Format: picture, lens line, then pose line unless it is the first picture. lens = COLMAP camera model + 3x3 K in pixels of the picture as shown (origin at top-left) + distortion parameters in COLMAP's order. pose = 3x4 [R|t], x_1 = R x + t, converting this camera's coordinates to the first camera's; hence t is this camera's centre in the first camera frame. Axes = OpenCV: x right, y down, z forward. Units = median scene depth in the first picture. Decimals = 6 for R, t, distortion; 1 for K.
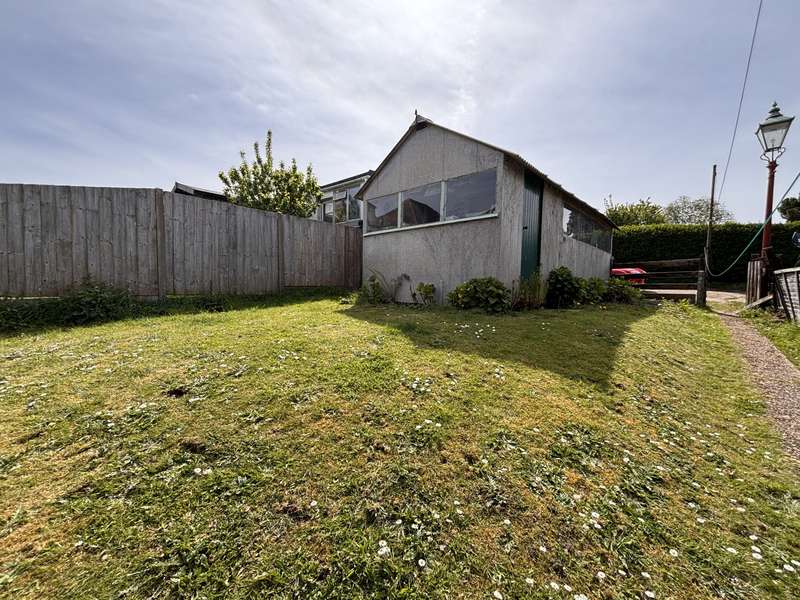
lens RADIAL K [[324.0, 0, 398.9], [0, 324.0, 300.8], [0, 0, 1]] dist [0.000118, -0.000107]
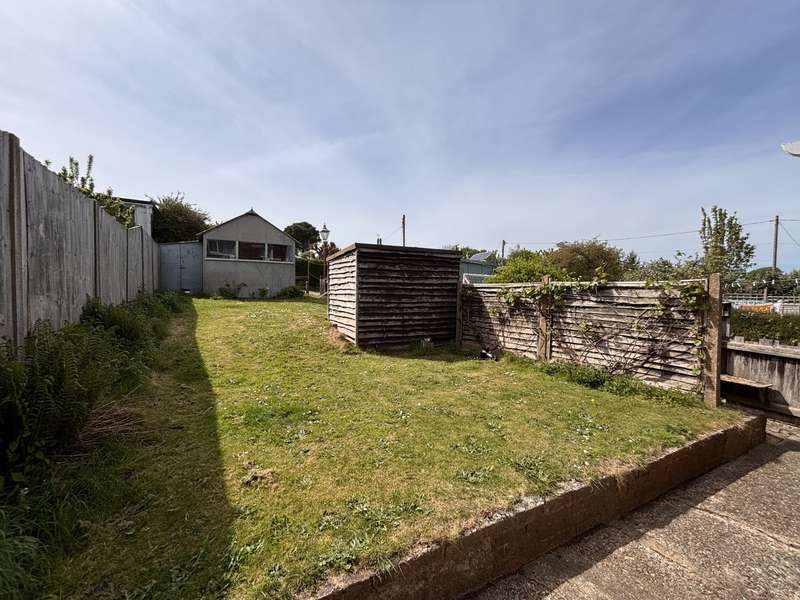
lens RADIAL K [[324.0, 0, 398.9], [0, 324.0, 300.8], [0, 0, 1]] dist [0.000118, -0.000107]
pose [[0.301627, -0.035814, 0.952753, -1.587556], [0.043793, 0.998760, 0.023679, 0.019250], [-0.952420, 0.034582, 0.302822, -0.512627]]
